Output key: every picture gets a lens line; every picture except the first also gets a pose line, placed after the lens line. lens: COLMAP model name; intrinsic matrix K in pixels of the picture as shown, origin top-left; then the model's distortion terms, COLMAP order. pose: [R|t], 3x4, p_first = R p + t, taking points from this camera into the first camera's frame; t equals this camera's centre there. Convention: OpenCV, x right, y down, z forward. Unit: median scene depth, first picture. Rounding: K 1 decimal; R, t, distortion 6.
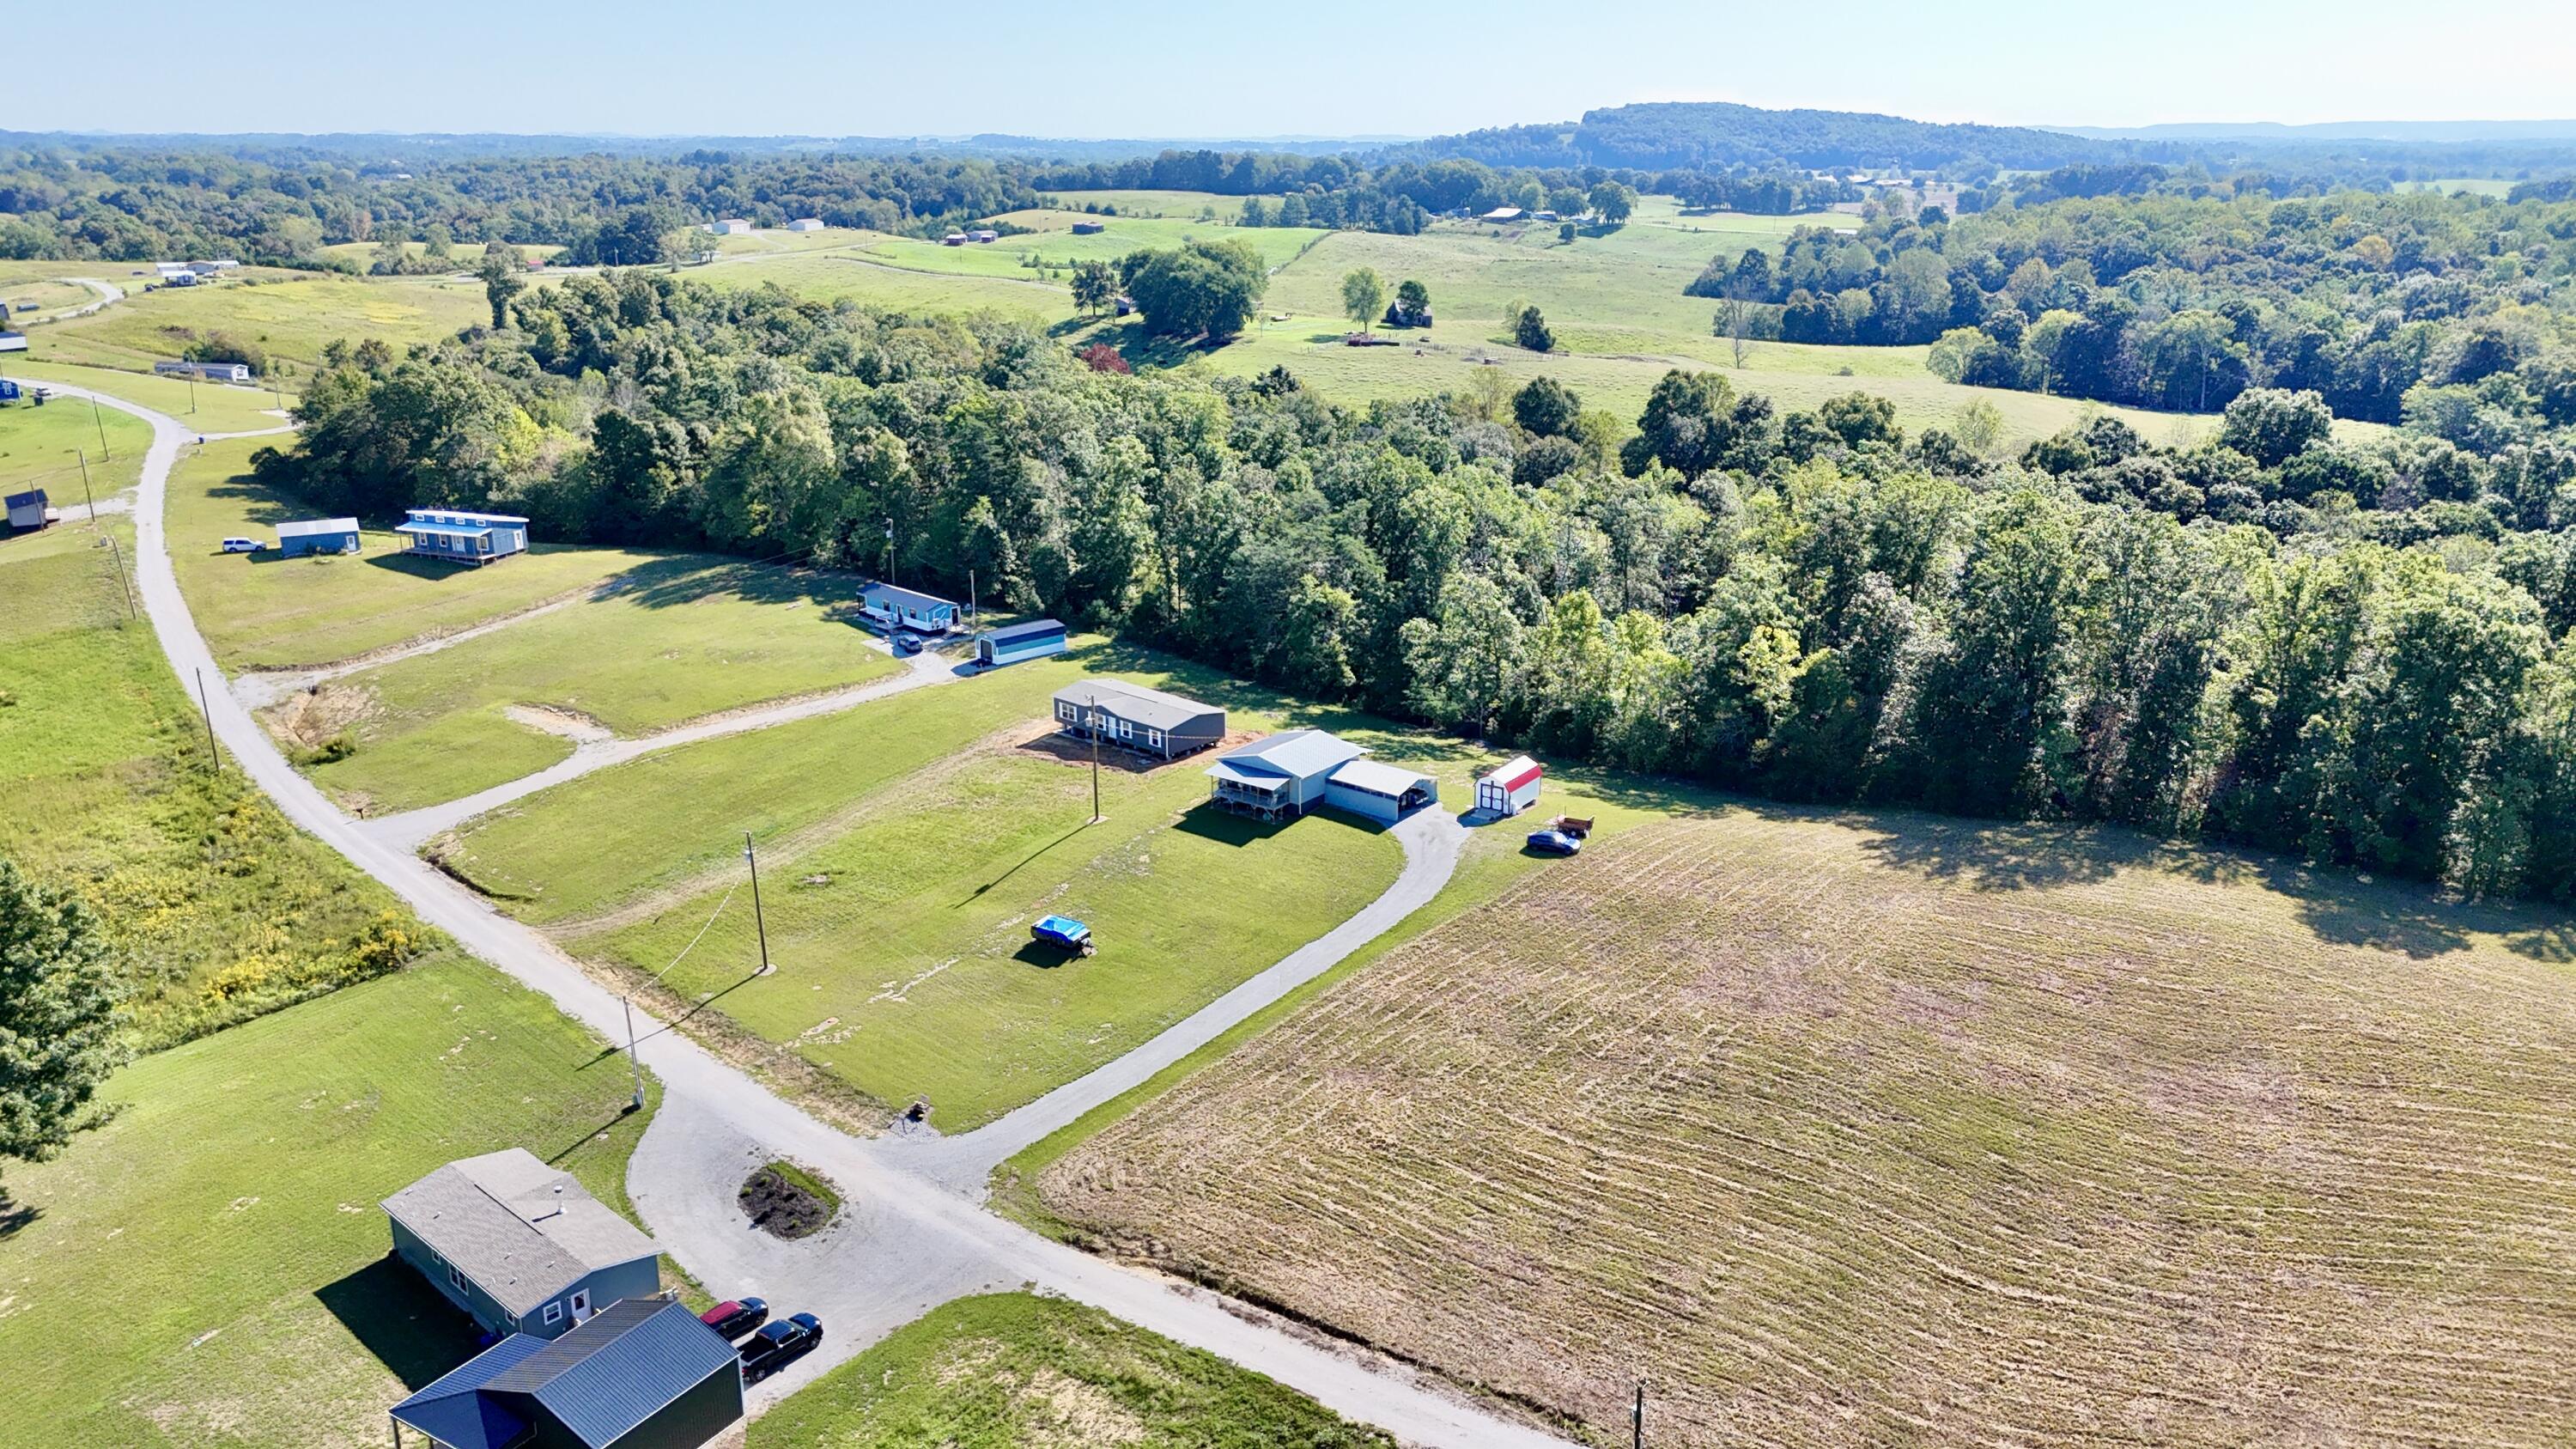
lens RADIAL K [[1895.8, 0, 1297.1], [0, 1895.8, 724.2], [0, 0, 1]] dist [0.061938, -0.055320]
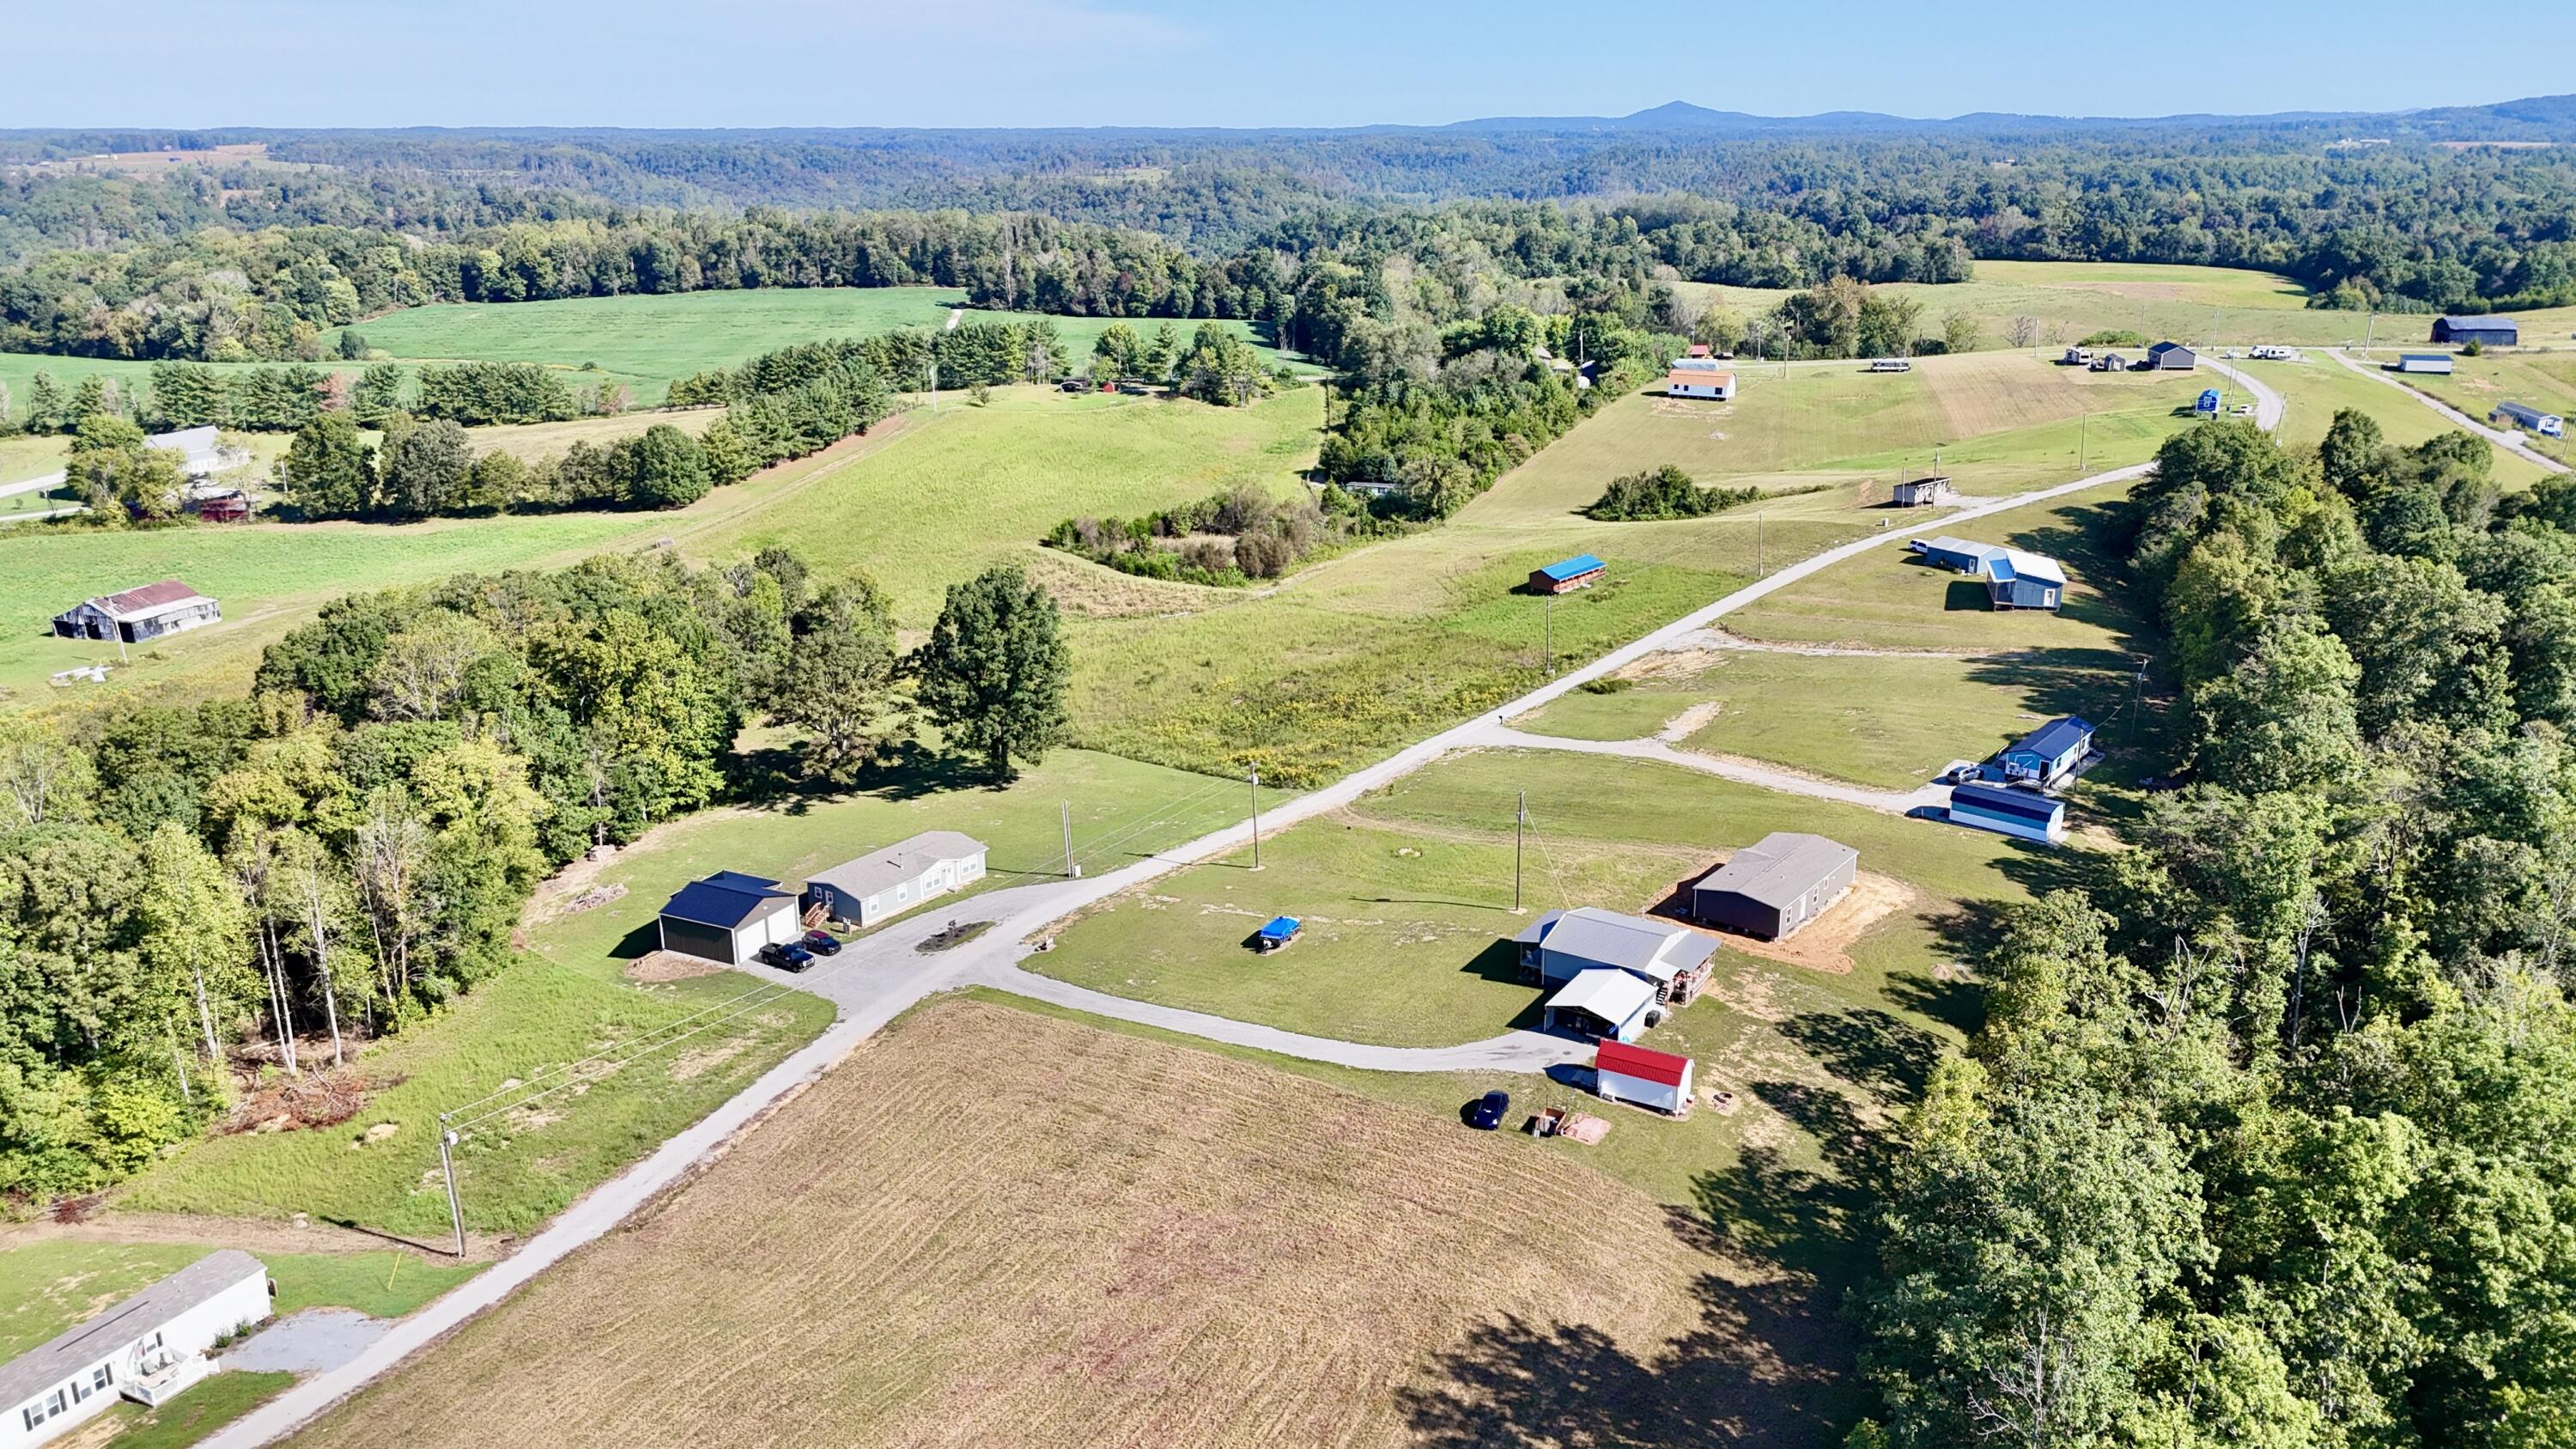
lens RADIAL K [[1895.8, 0, 1292.5], [0, 1895.8, 723.9], [0, 0, 1]] dist [0.061938, -0.055320]
pose [[0.101909, 0.296017, -0.949731, 0.718176], [-0.289909, 0.922098, 0.256297, -0.234988], [0.951613, 0.249217, 0.179788, 0.581641]]
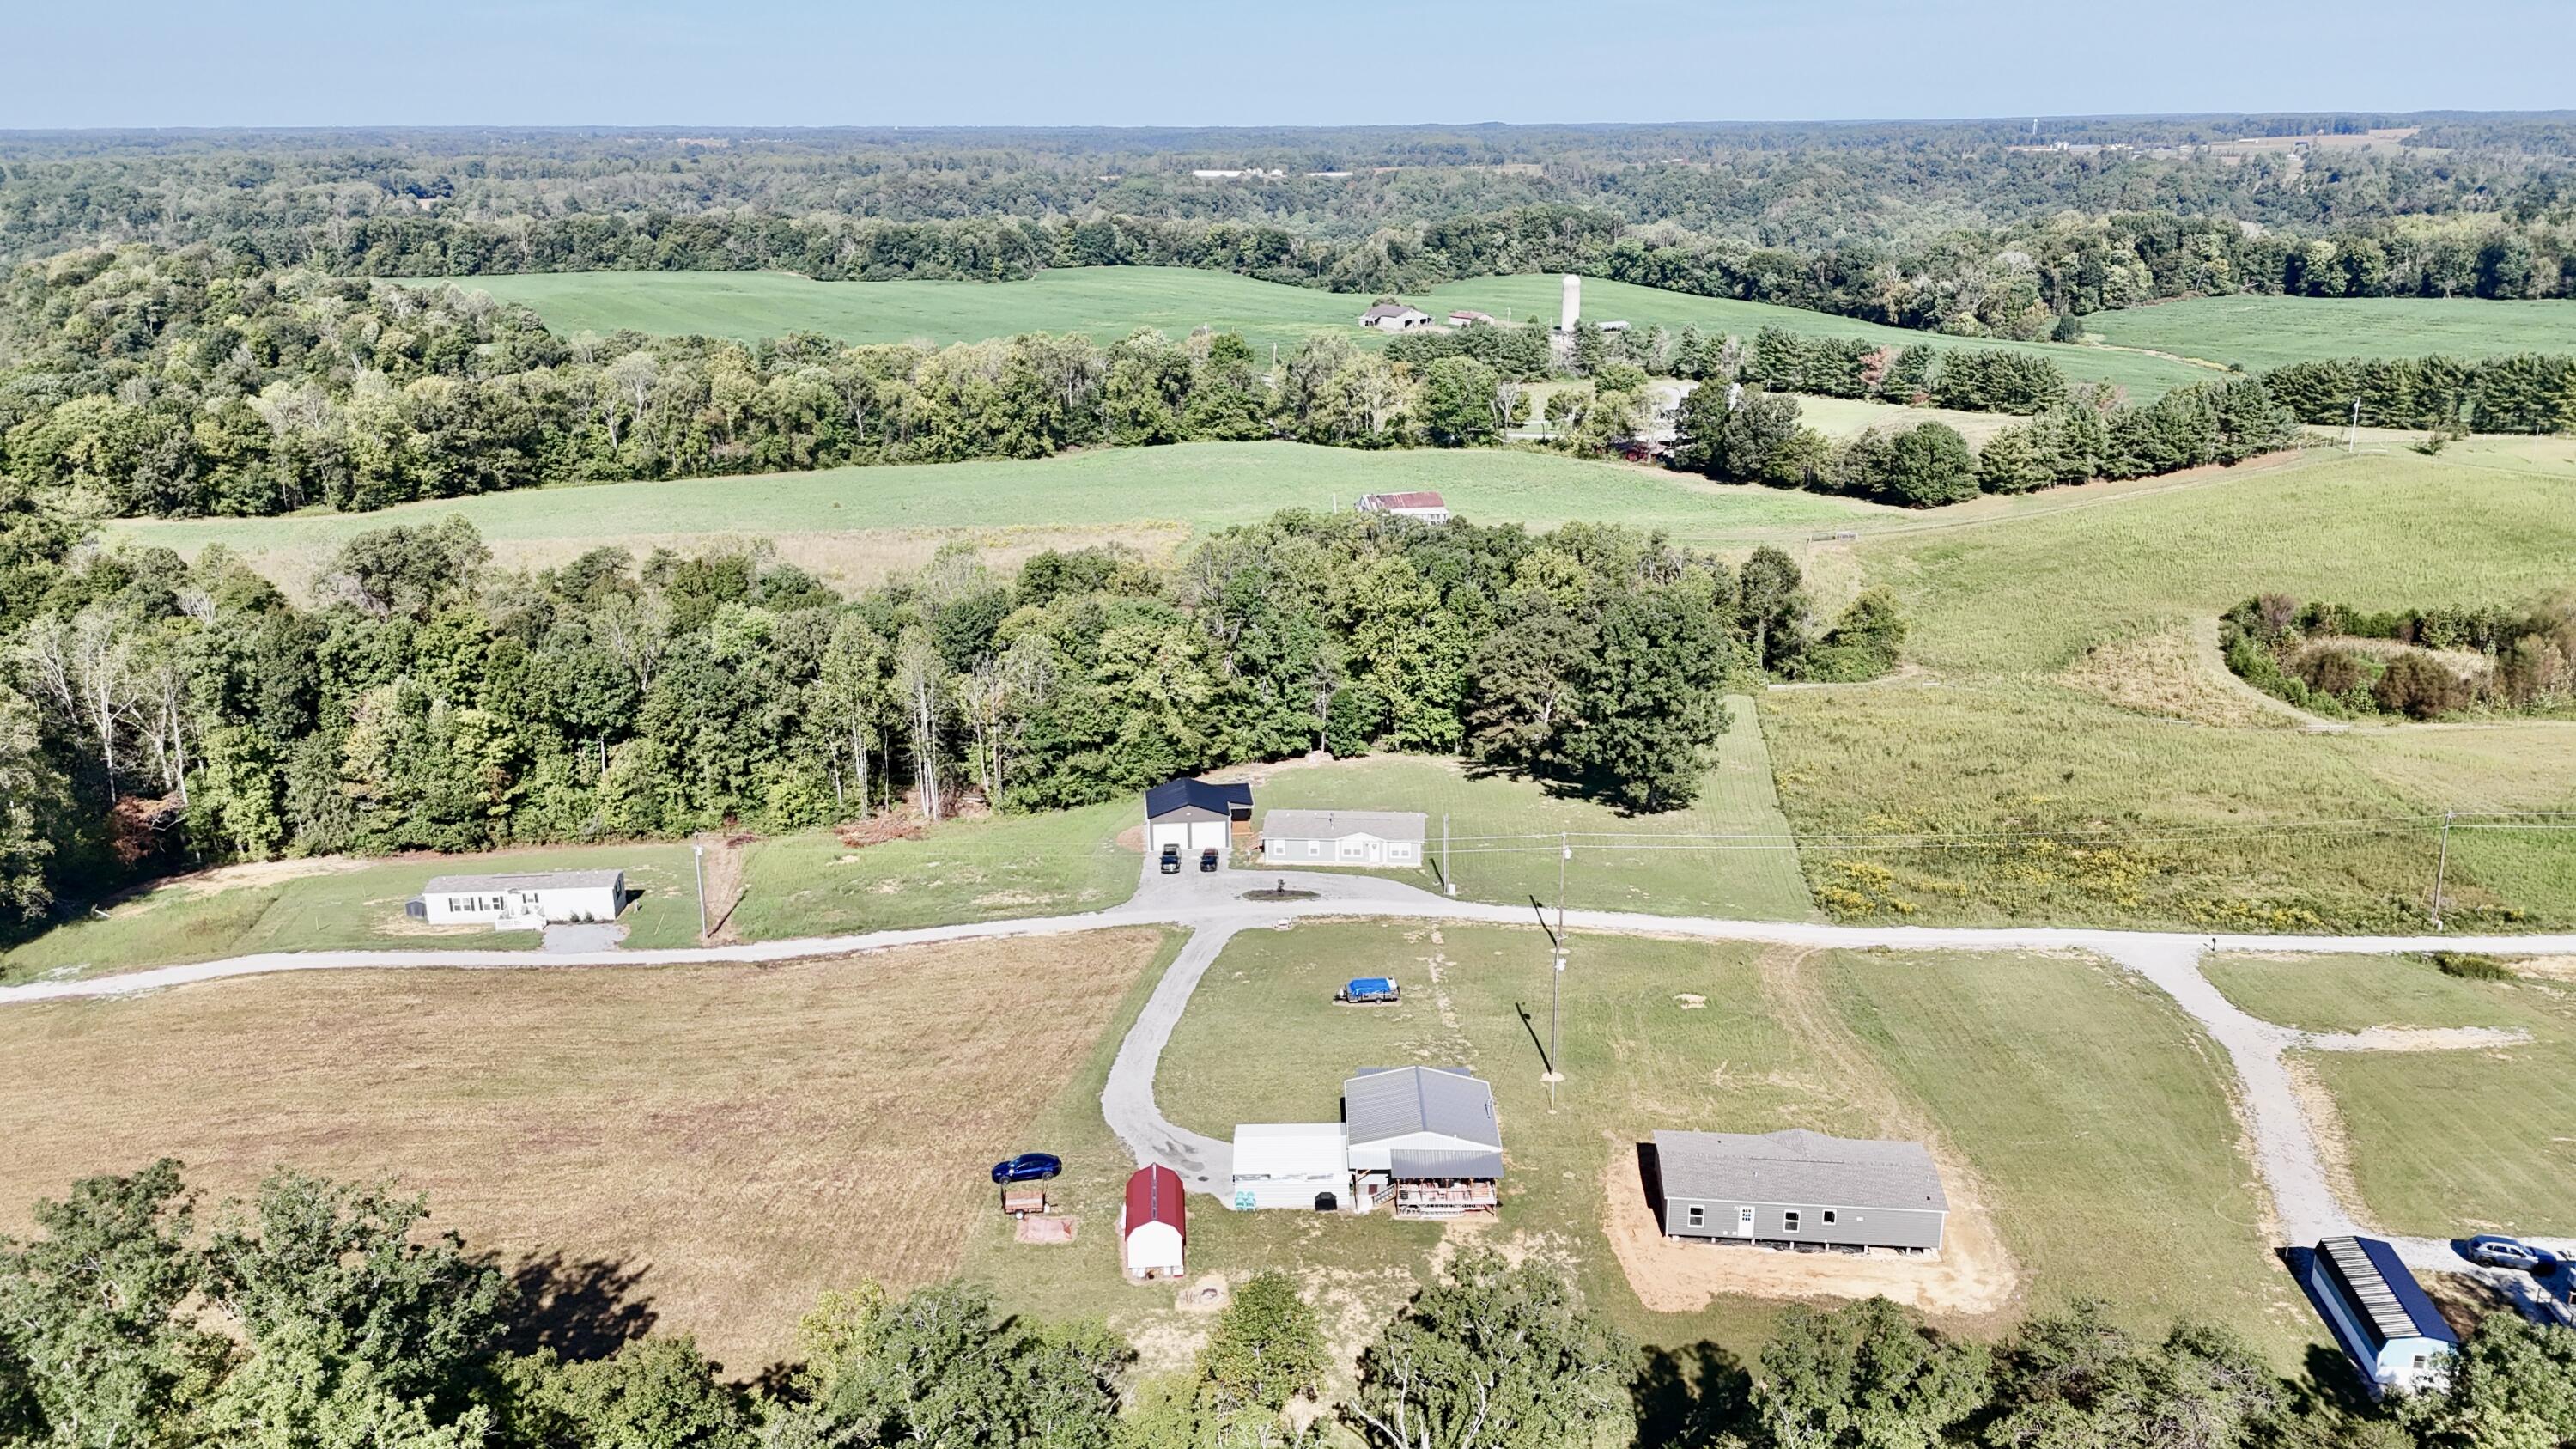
lens RADIAL K [[1895.8, 0, 1288.0], [0, 1895.8, 725.7], [0, 0, 1]] dist [0.061938, -0.055320]
pose [[-0.792717, 0.189144, -0.579504, 0.387198], [-0.172097, 0.842535, 0.510410, -0.427684], [0.584793, 0.504341, -0.635341, 1.204329]]
